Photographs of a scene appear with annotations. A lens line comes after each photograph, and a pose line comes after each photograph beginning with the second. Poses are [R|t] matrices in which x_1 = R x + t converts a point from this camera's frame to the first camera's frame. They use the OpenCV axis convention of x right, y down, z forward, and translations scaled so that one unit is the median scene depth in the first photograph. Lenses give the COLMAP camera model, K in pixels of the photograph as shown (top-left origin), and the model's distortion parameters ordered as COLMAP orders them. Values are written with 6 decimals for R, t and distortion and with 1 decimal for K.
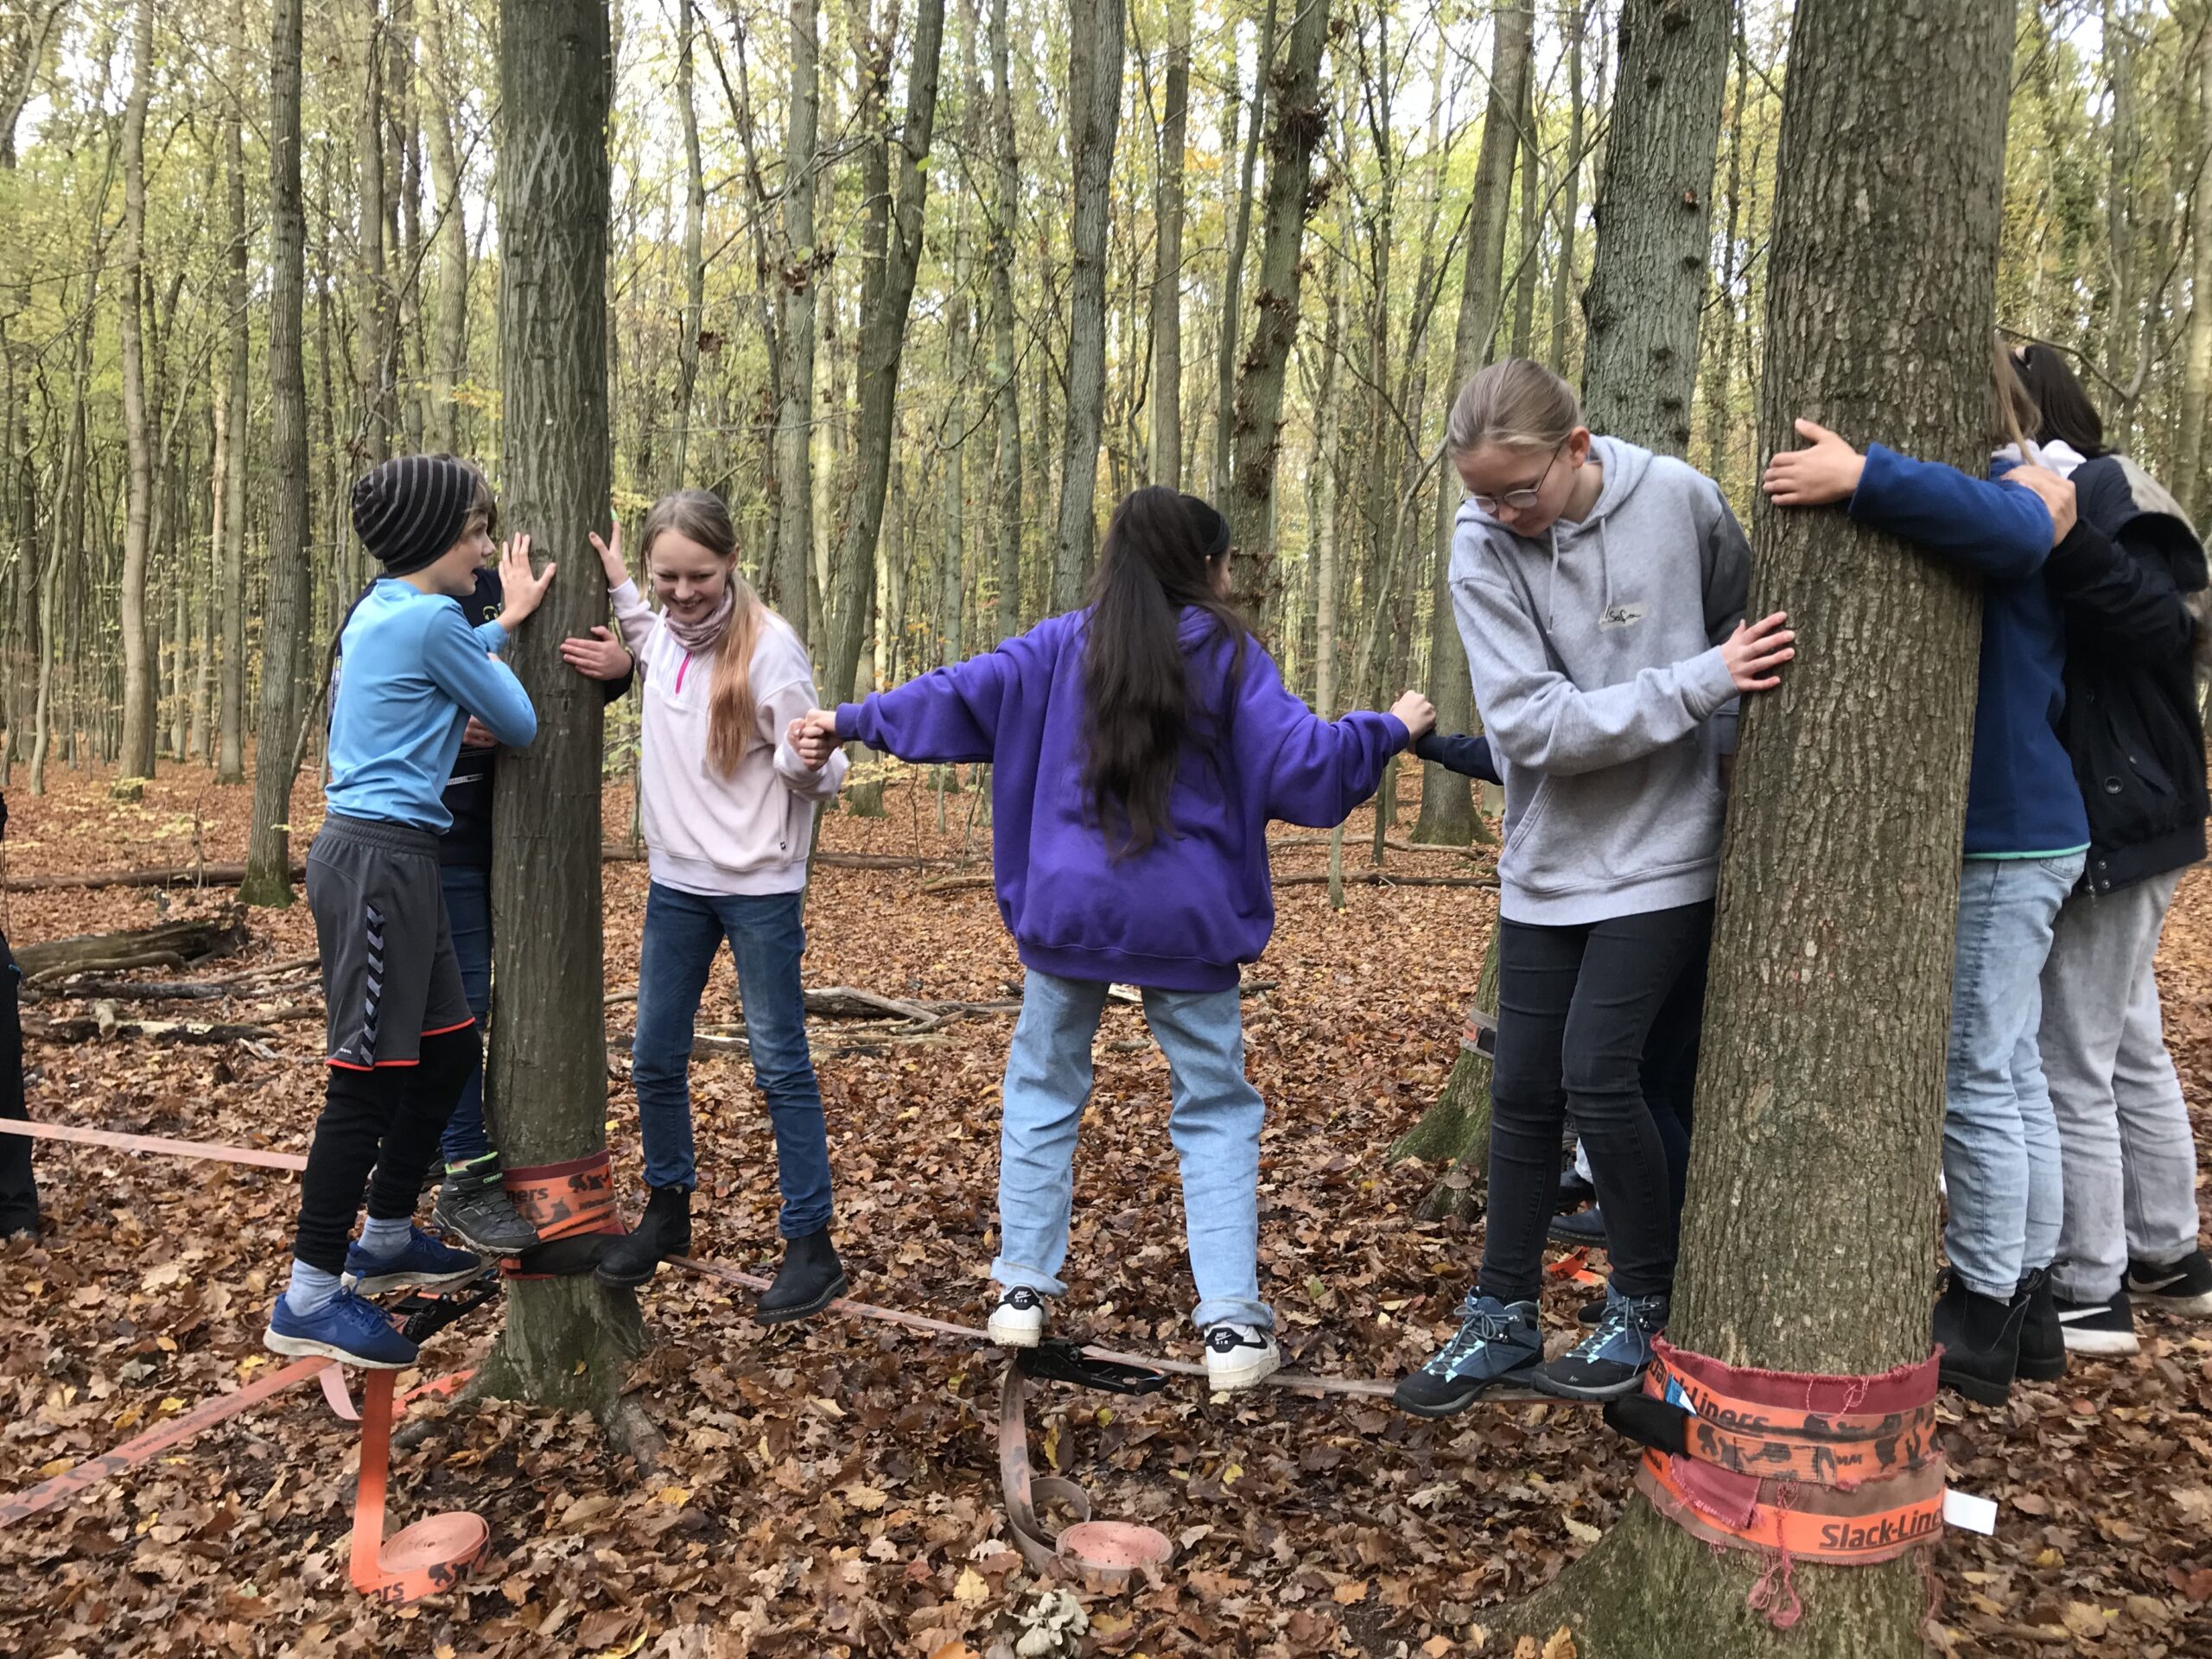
lens RADIAL K [[1834.1, 0, 1096.2], [0, 1834.1, 830.4], [0, 0, 1]] dist [0.031427, -0.031276]
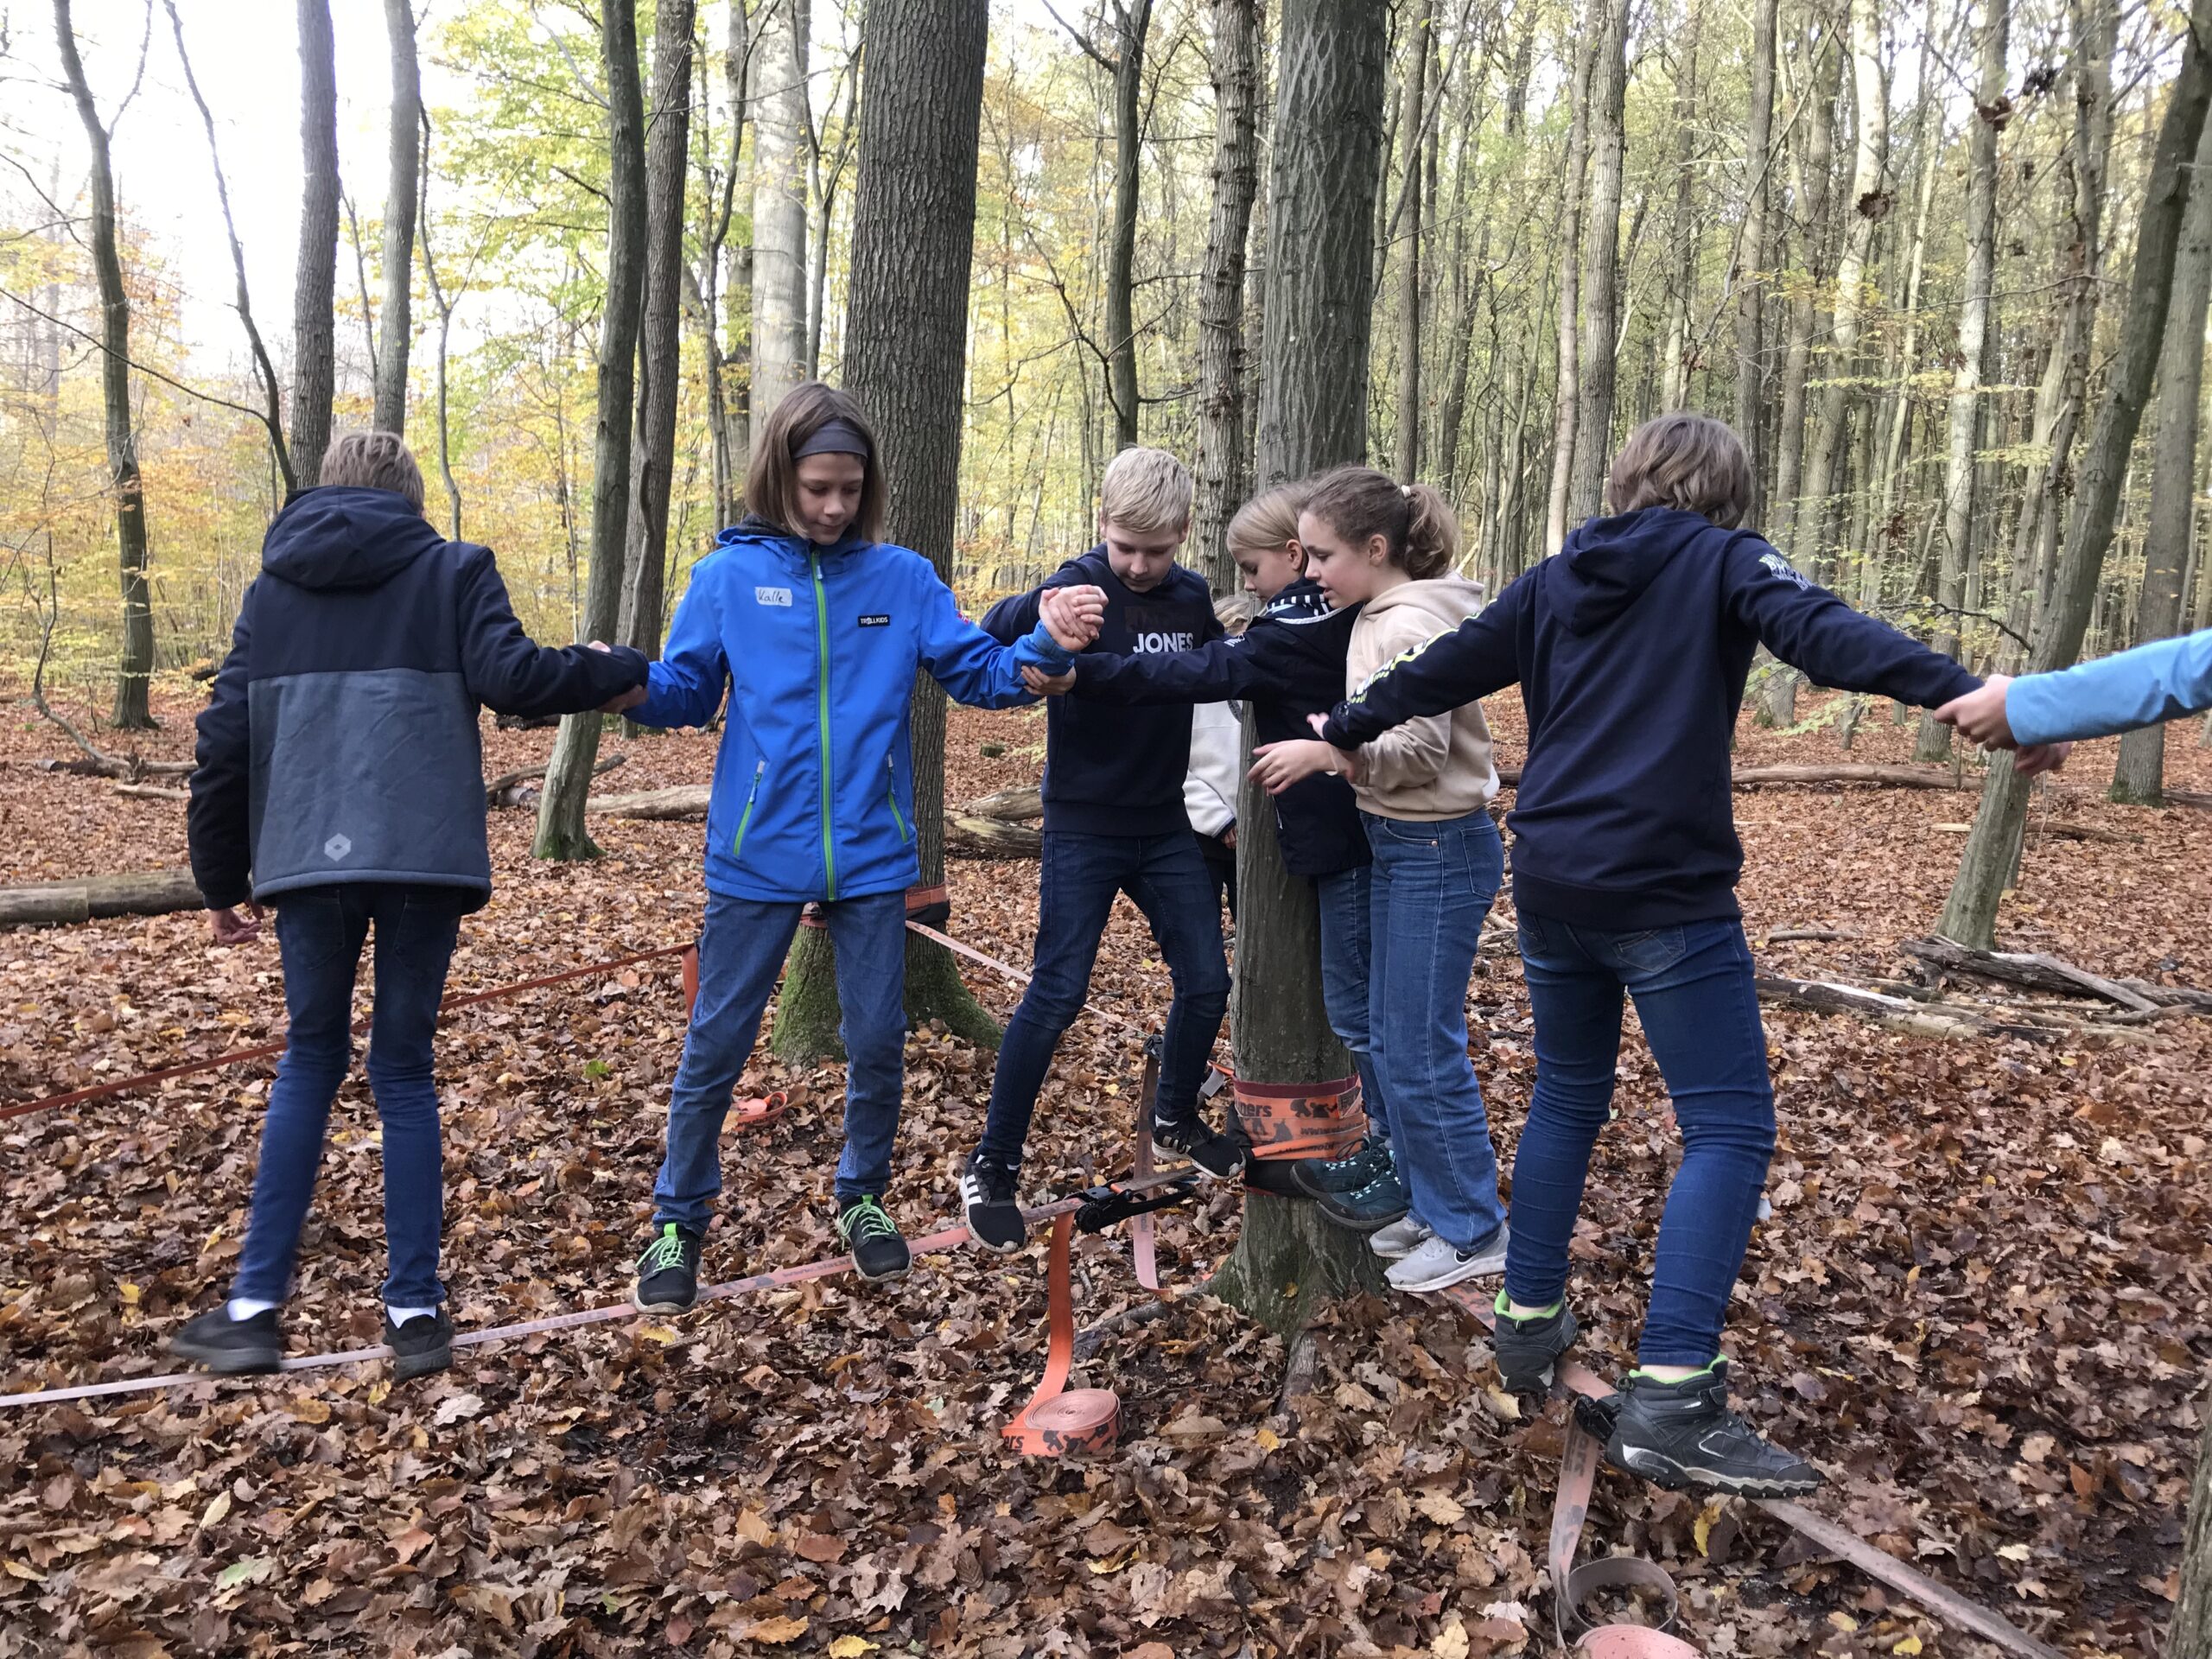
lens RADIAL K [[1834.1, 0, 1104.7], [0, 1834.1, 825.7], [0, 0, 1]] dist [0.031427, -0.031276]
pose [[0.717656, 0.077398, -0.692083, 0.494206], [-0.045917, 0.996901, 0.063872, -0.030812], [0.694882, -0.014060, 0.718986, 0.331573]]
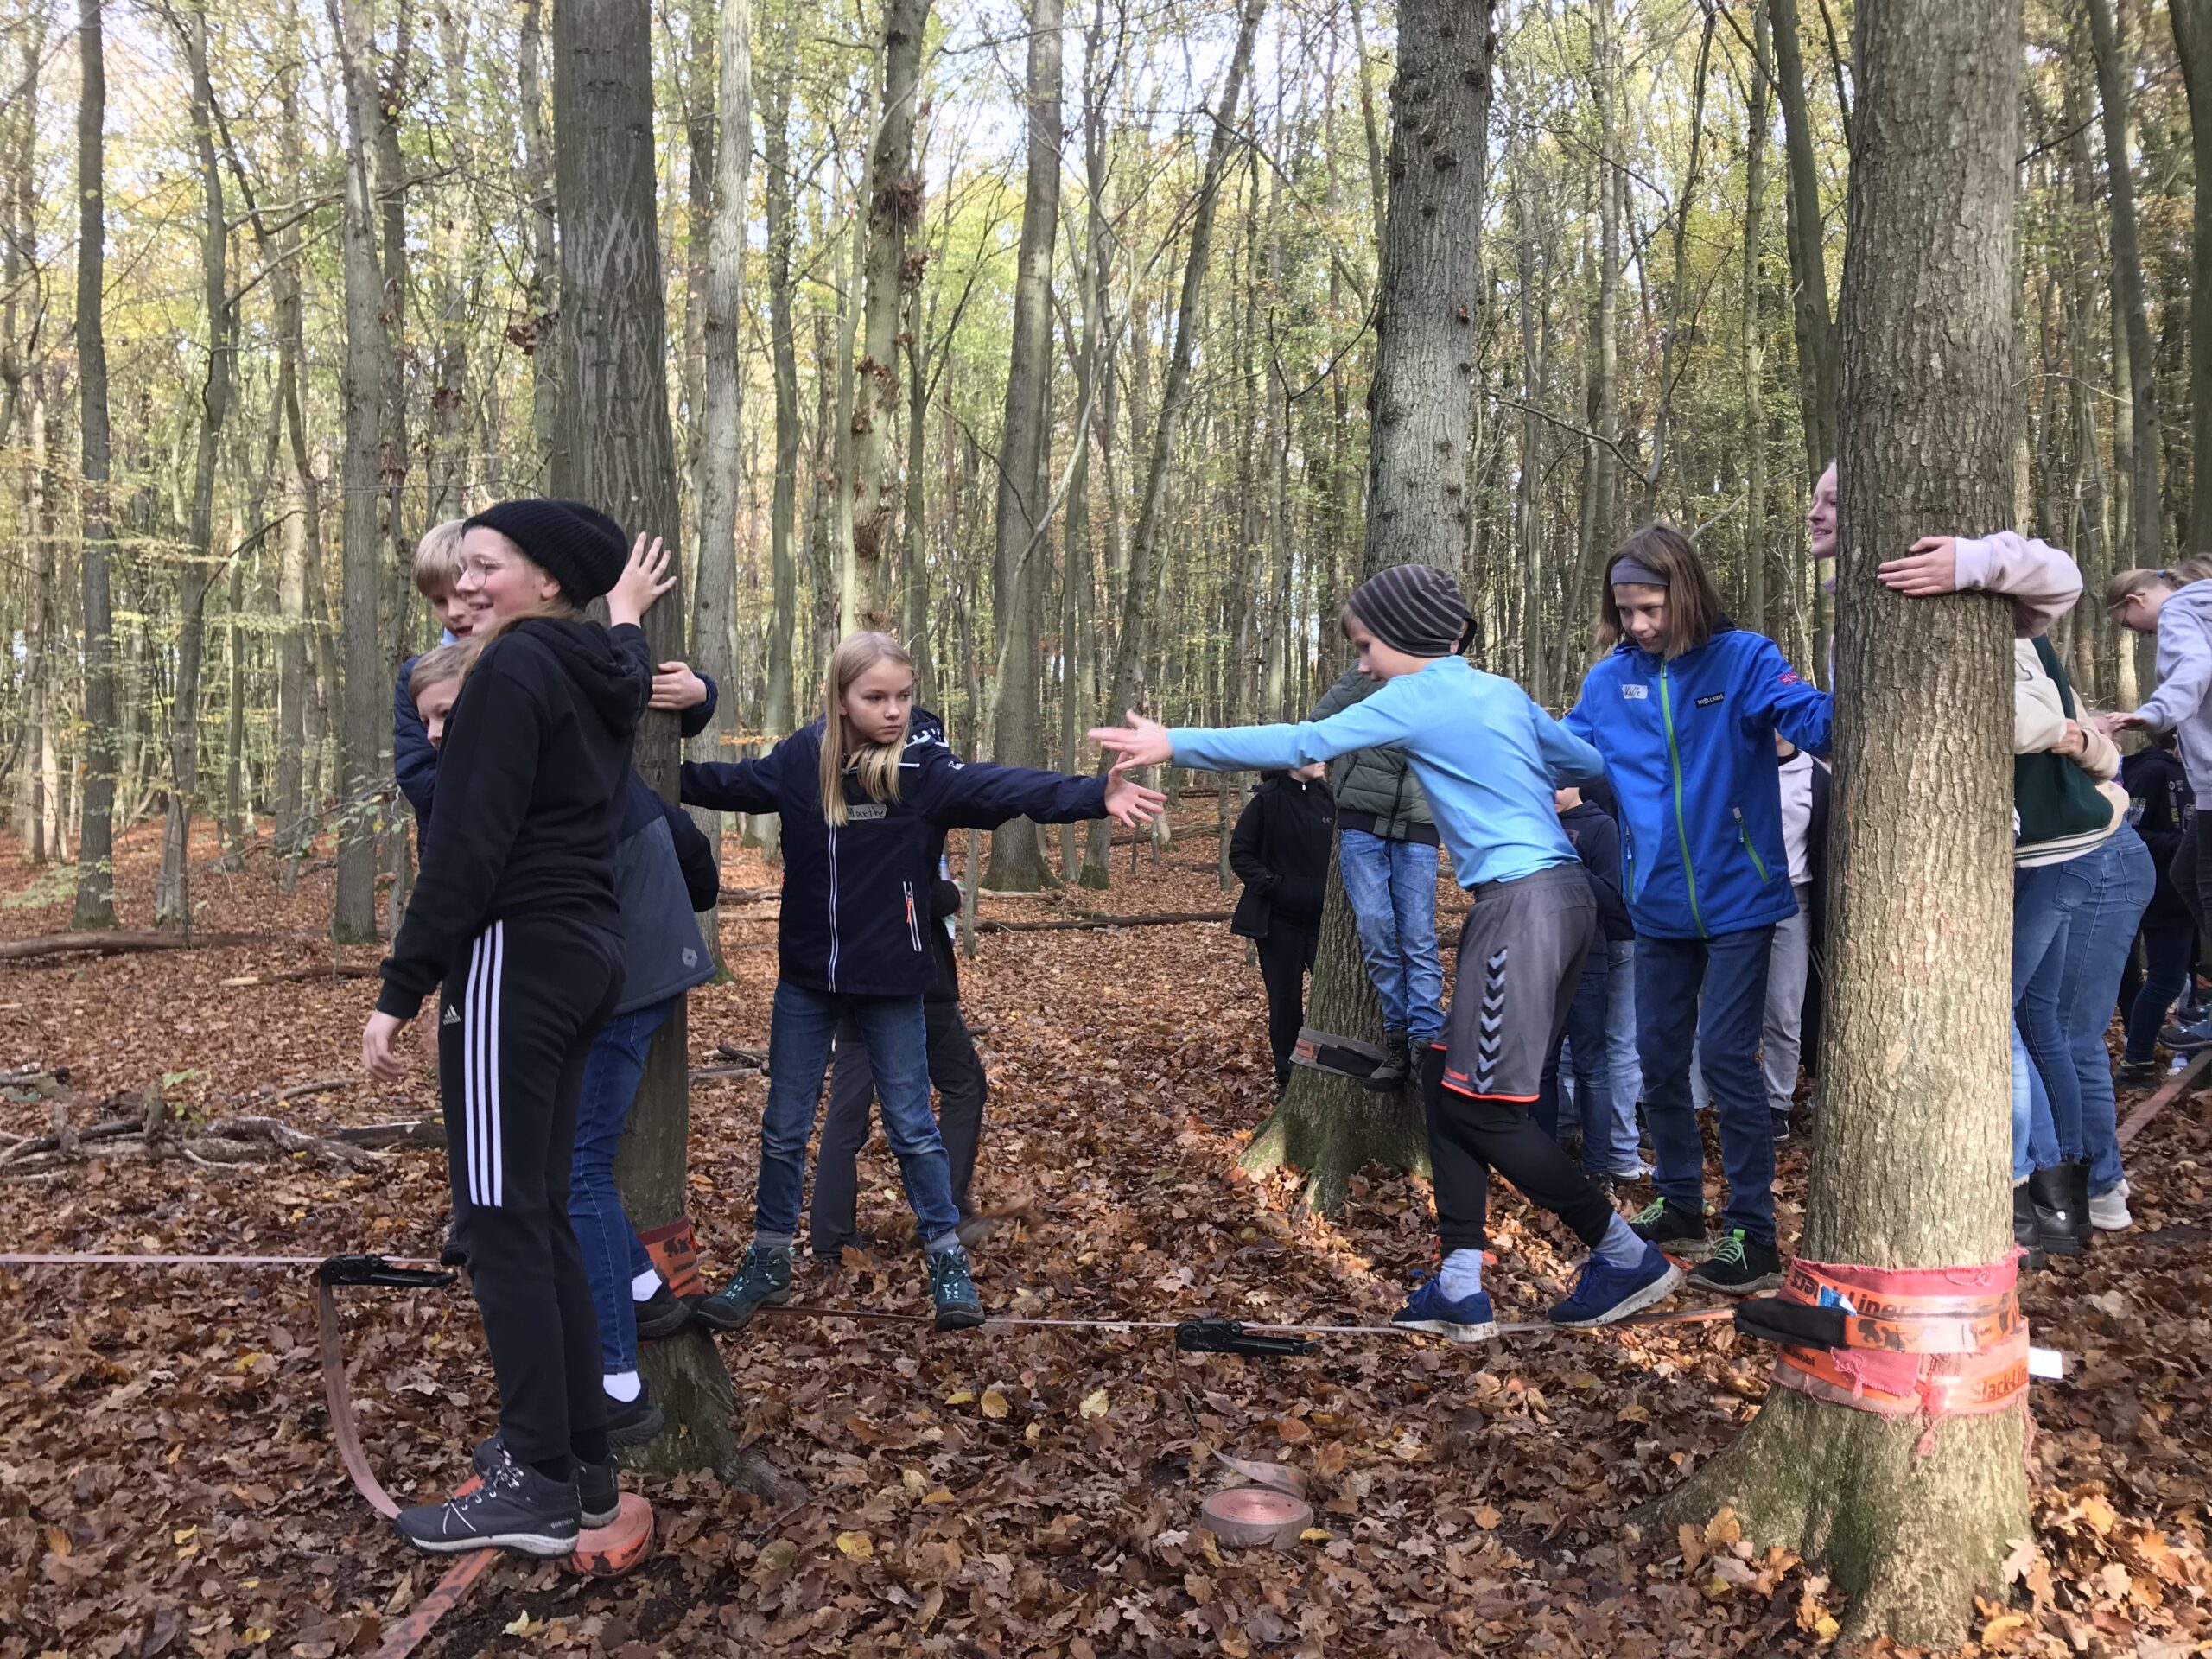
lens RADIAL K [[1834.1, 0, 1125.2], [0, 1834.1, 828.5], [0, 0, 1]] dist [0.031427, -0.031276]
pose [[0.956822, -0.035185, 0.288536, -0.505523], [0.043827, 0.998762, -0.023541, -0.004787], [-0.287350, 0.035170, 0.957180, -0.071849]]
